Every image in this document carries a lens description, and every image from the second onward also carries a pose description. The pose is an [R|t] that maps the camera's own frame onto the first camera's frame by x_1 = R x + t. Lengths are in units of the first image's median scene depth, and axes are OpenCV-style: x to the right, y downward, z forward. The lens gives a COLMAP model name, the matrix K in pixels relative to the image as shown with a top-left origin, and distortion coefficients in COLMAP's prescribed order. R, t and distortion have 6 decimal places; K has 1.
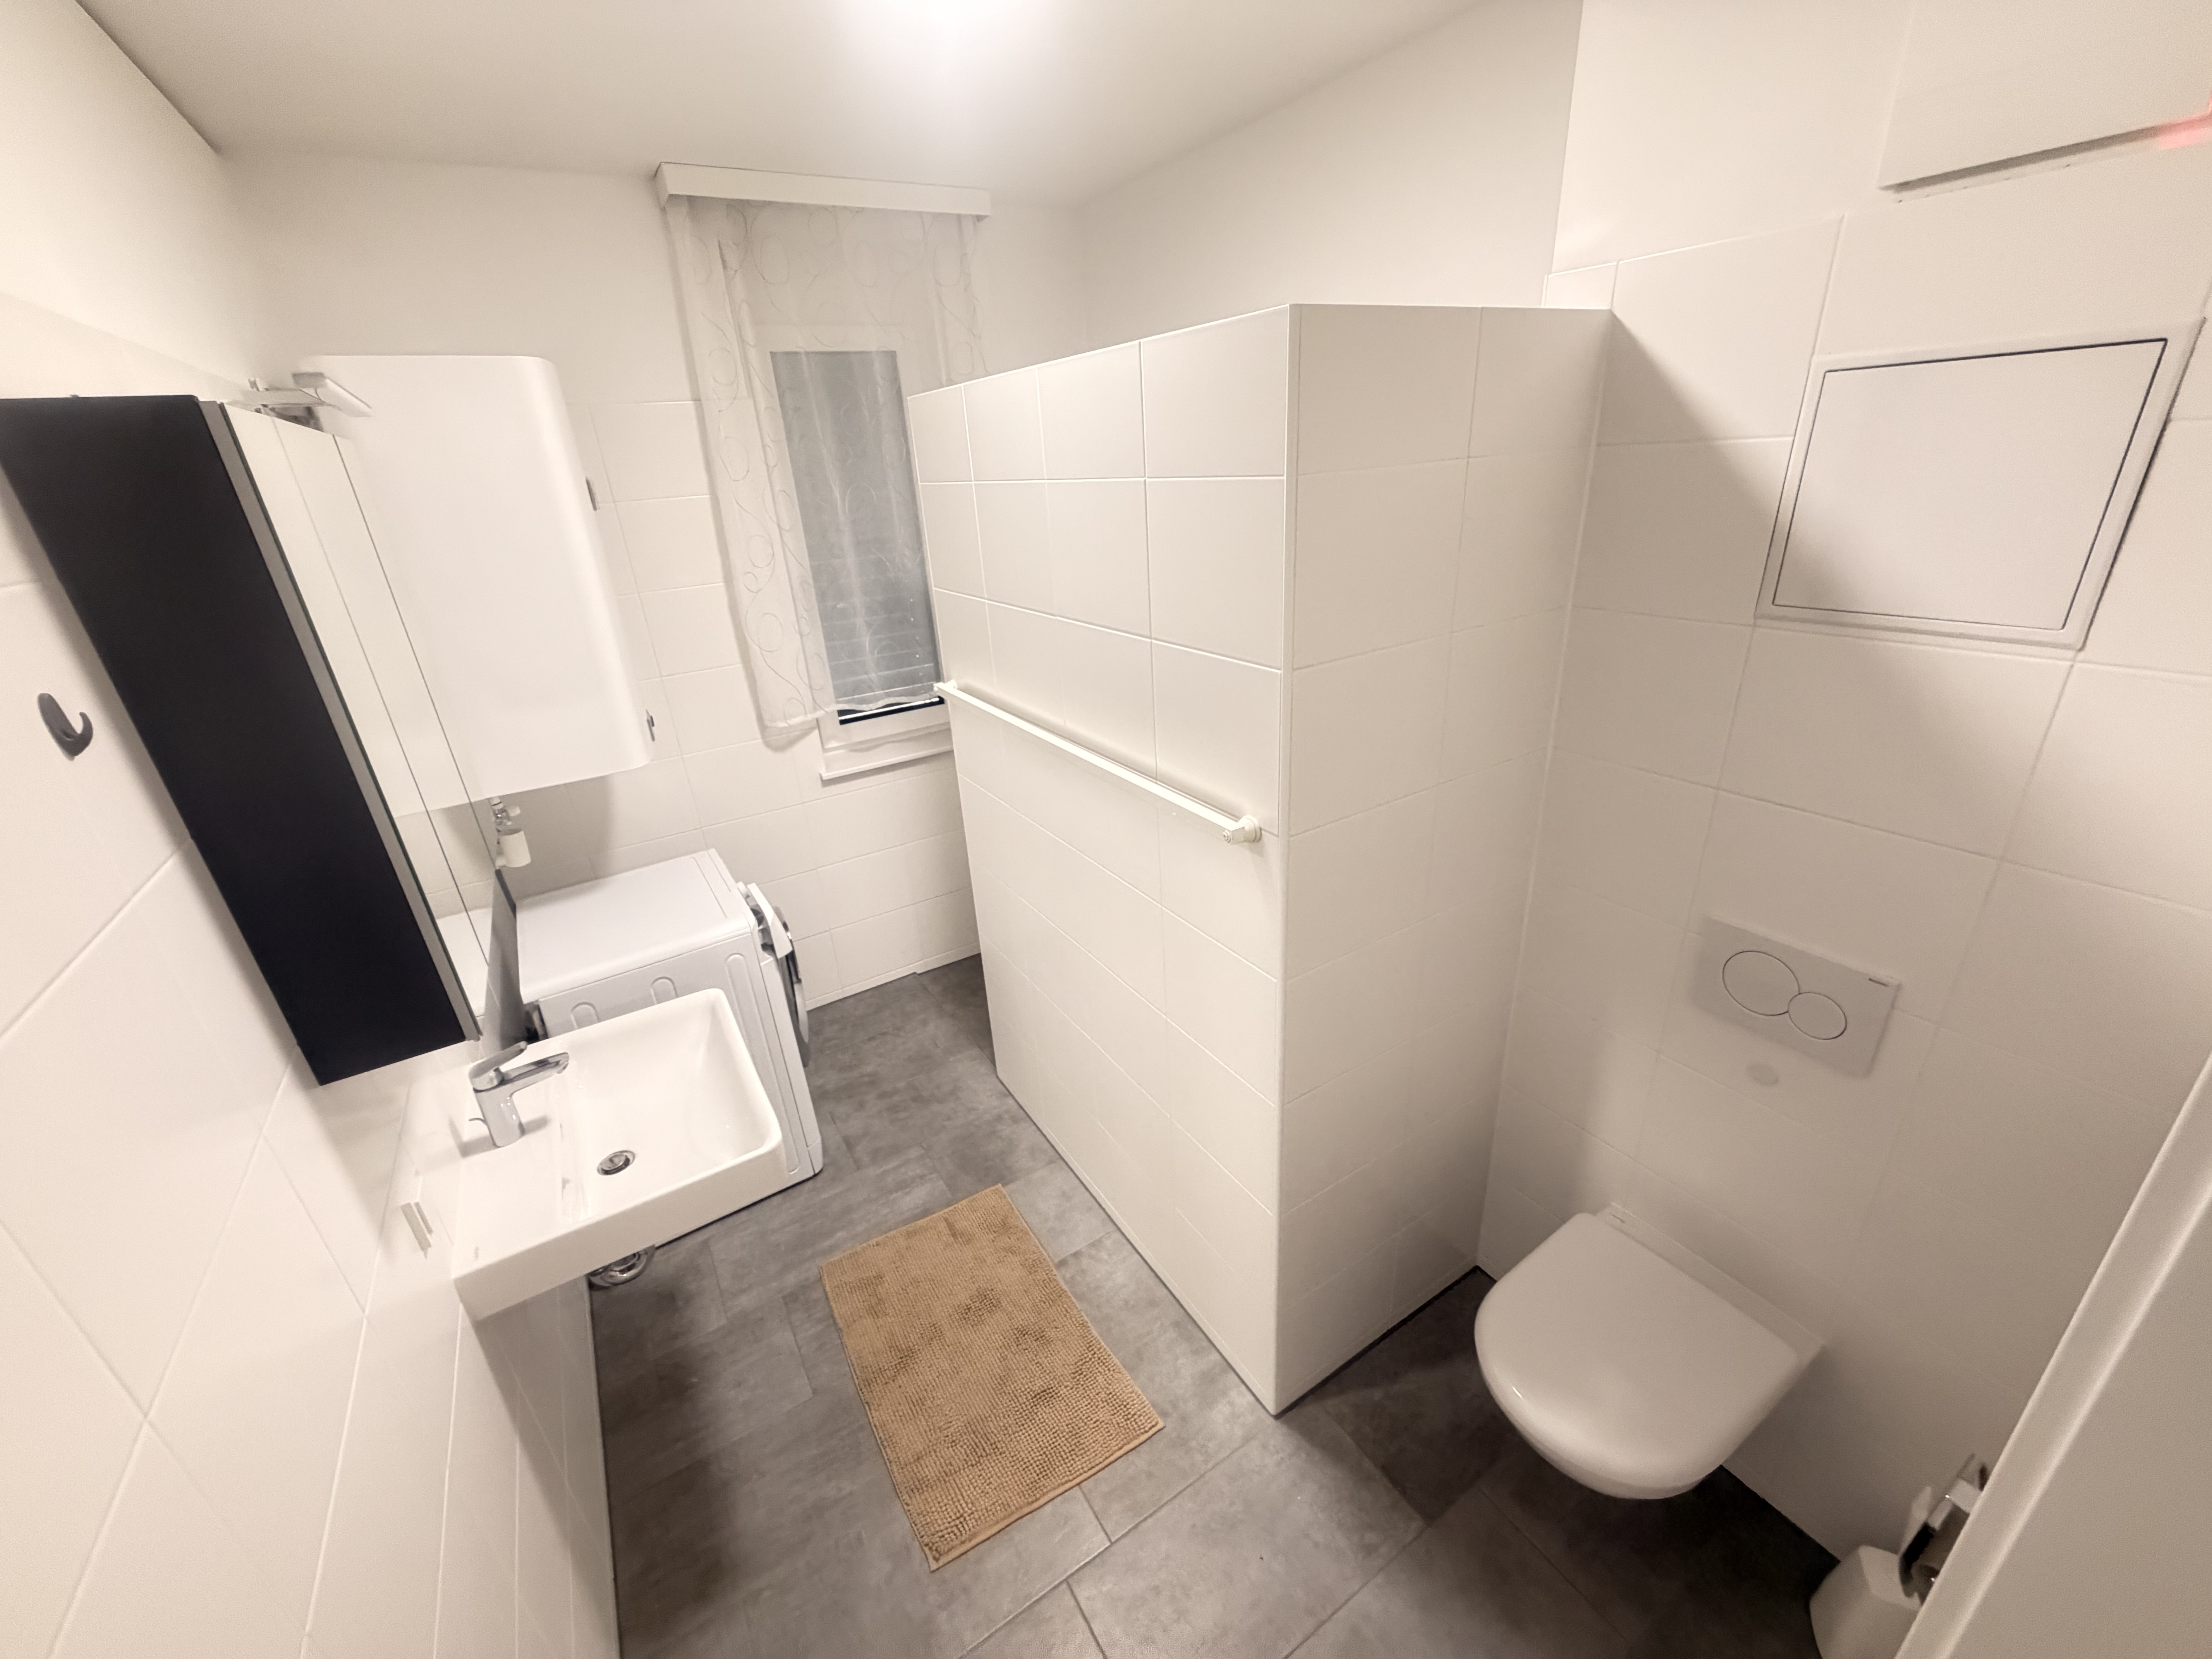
lens RADIAL K [[887.5, 0, 1099.4], [0, 887.5, 829.0], [0, 0, 1]] dist [0.003991, -0.000712]
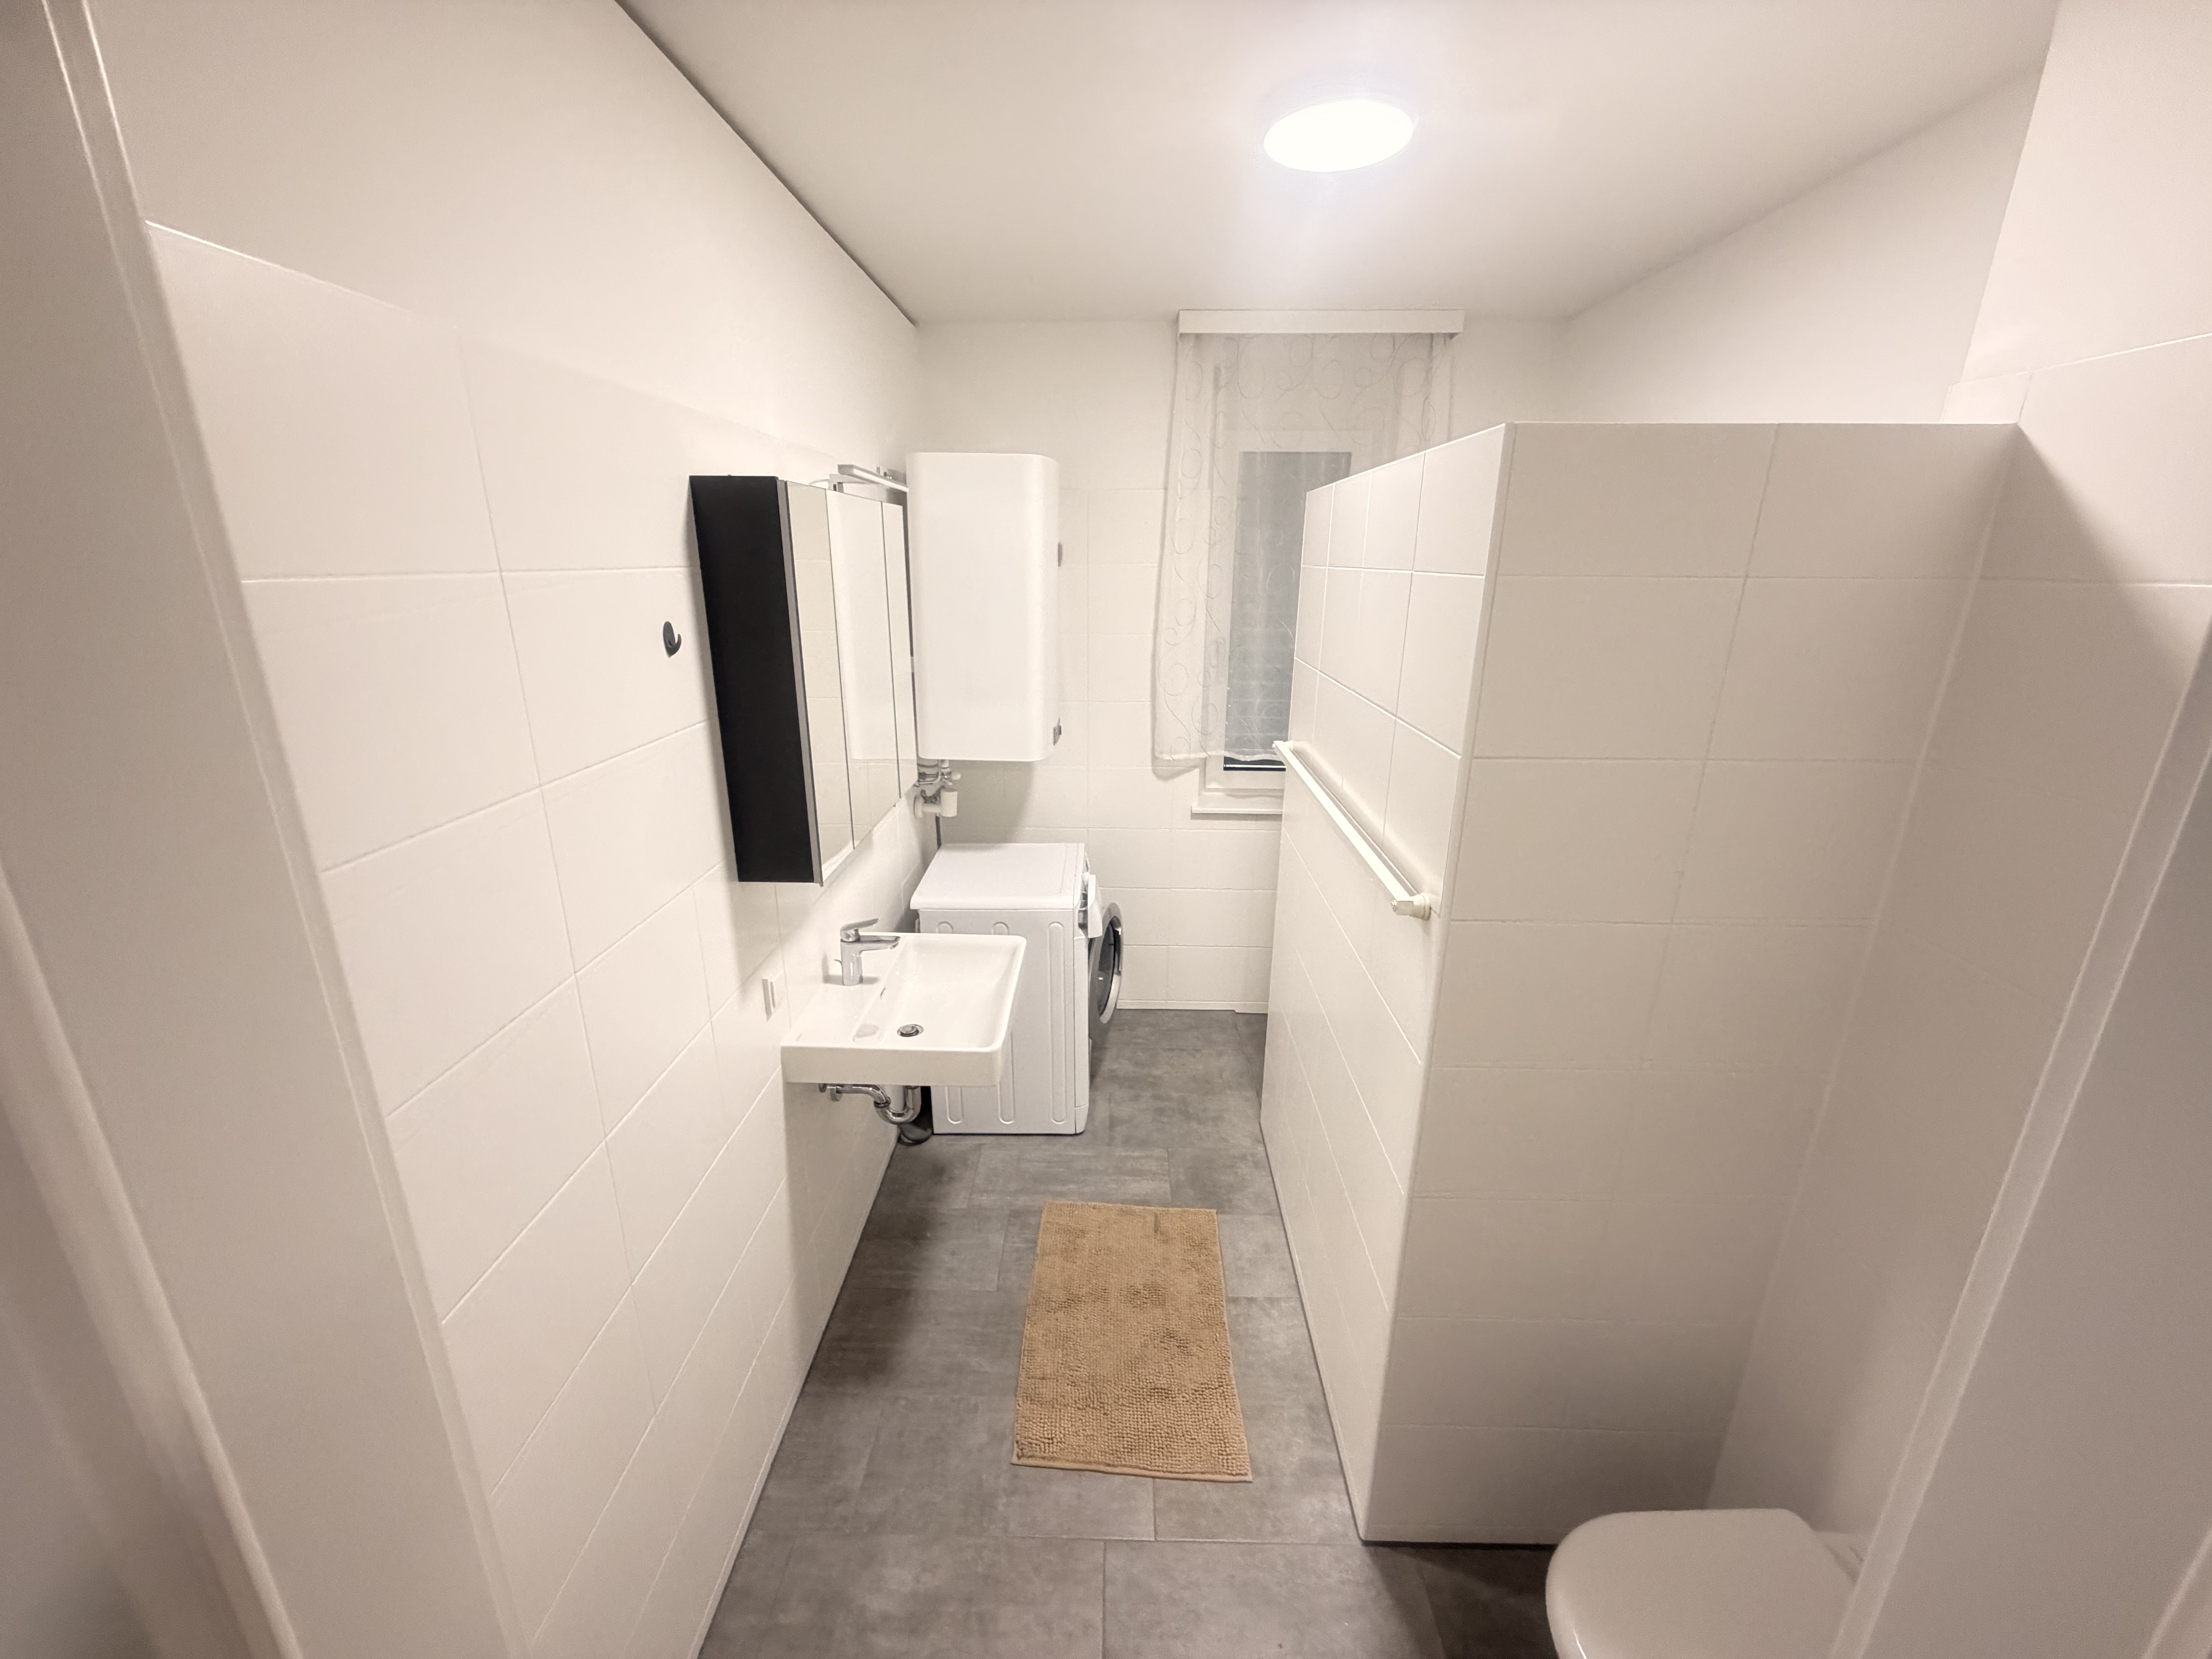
lens RADIAL K [[887.5, 0, 1098.2], [0, 887.5, 827.8], [0, 0, 1]] dist [0.003991, -0.000712]
pose [[0.837215, 0.226300, -0.497855, 0.210386], [-0.269801, 0.962782, -0.016078, 0.018682], [0.475687, 0.147782, 0.867111, -0.051584]]
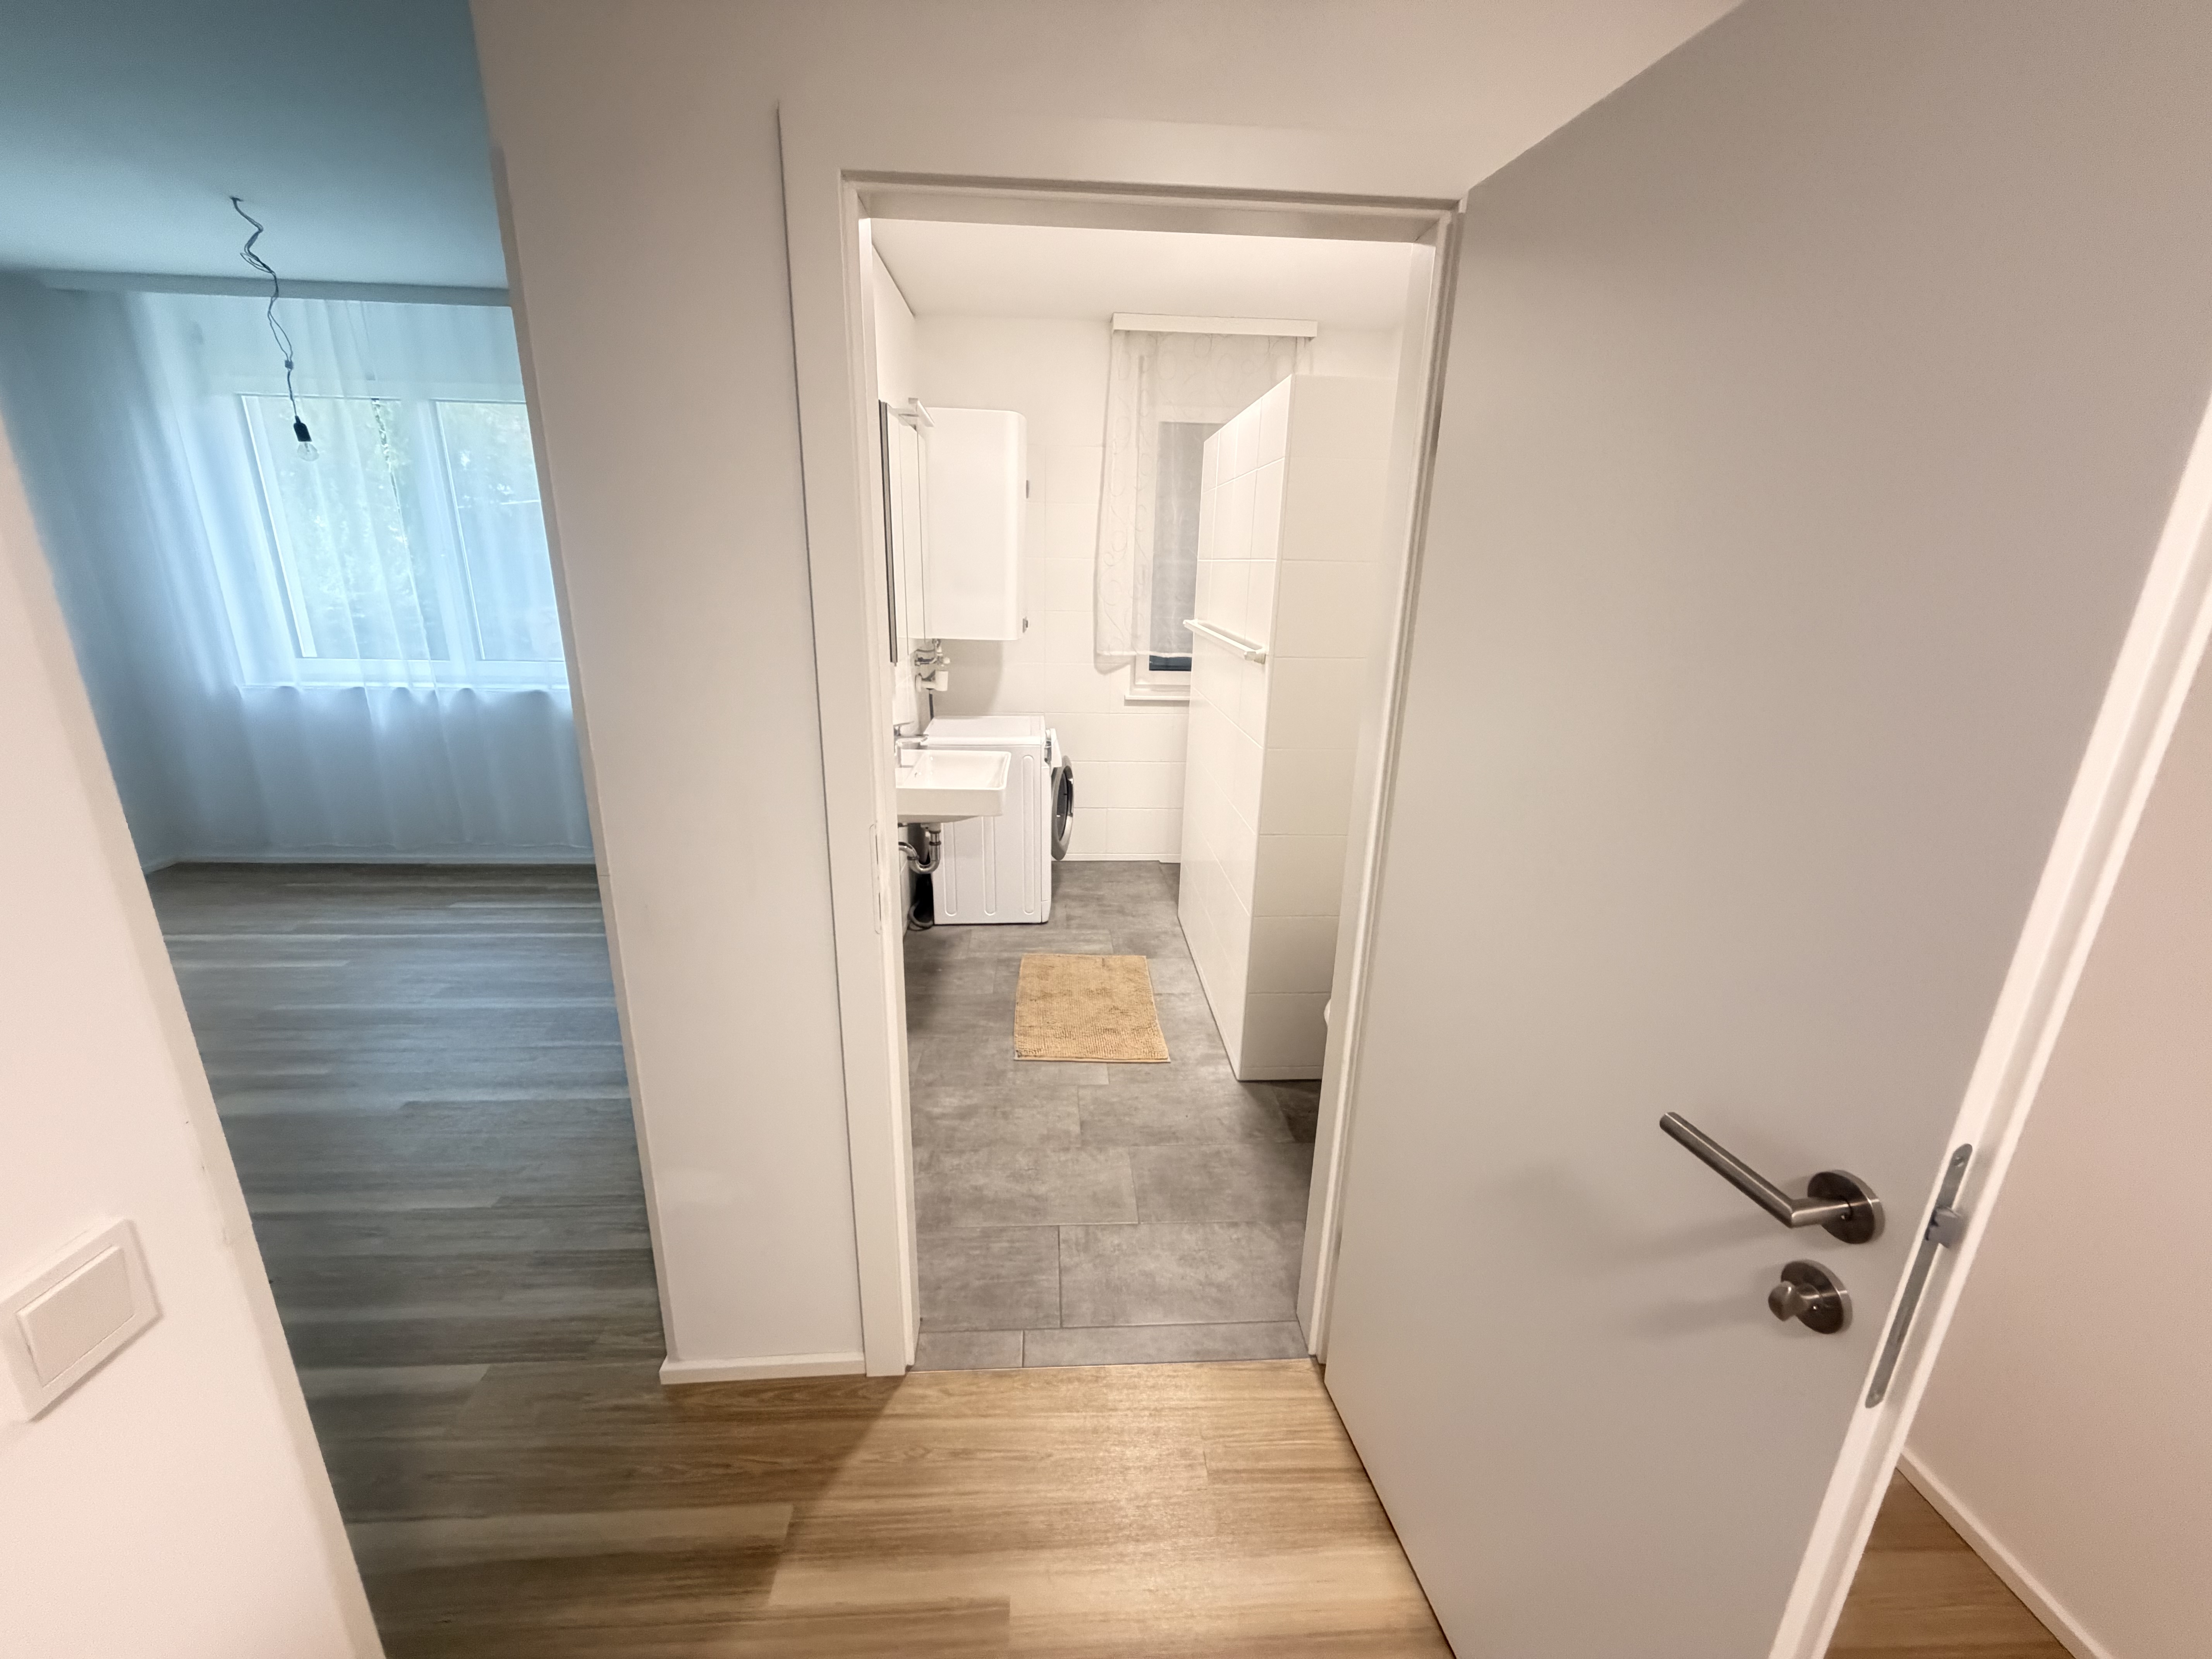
lens RADIAL K [[887.5, 0, 1097.8], [0, 887.5, 827.1], [0, 0, 1]] dist [0.003991, -0.000712]
pose [[0.876546, 0.216776, -0.429739, 0.438168], [-0.259686, 0.964734, -0.043038, 0.299949], [0.405254, 0.149322, 0.901927, -0.422692]]
